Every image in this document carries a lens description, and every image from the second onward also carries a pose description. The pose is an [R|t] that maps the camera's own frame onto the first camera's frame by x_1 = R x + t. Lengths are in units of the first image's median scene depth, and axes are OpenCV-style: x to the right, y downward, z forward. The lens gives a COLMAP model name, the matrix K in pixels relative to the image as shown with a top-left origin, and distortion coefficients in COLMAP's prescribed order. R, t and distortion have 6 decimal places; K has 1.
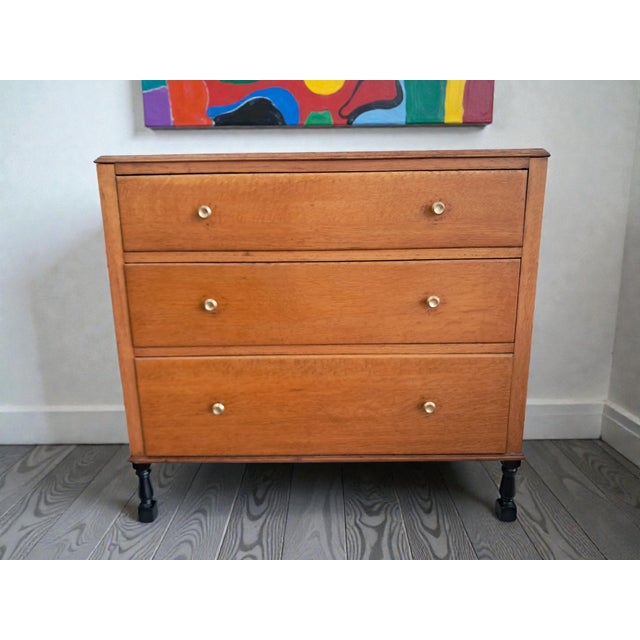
lens RADIAL K [[510.3, 0, 327.5], [0, 510.3, 322.2], [0, 0, 1]] dist [0.043882, -0.104306]
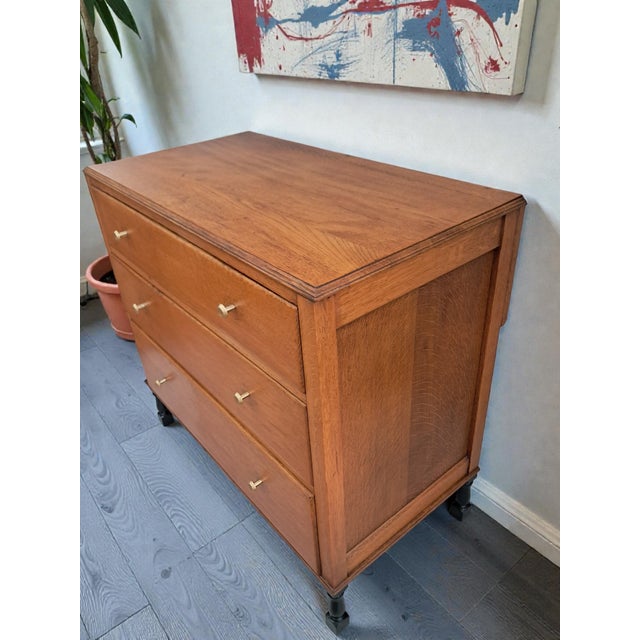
lens RADIAL K [[510.3, 0, 319.2], [0, 510.3, 334.4], [0, 0, 1]] dist [0.043882, -0.104306]
pose [[0.639649, 0.403478, -0.654258, 0.815110], [-0.141821, 0.898495, 0.415444, -0.518184], [0.755470, -0.172950, 0.631944, 0.551074]]
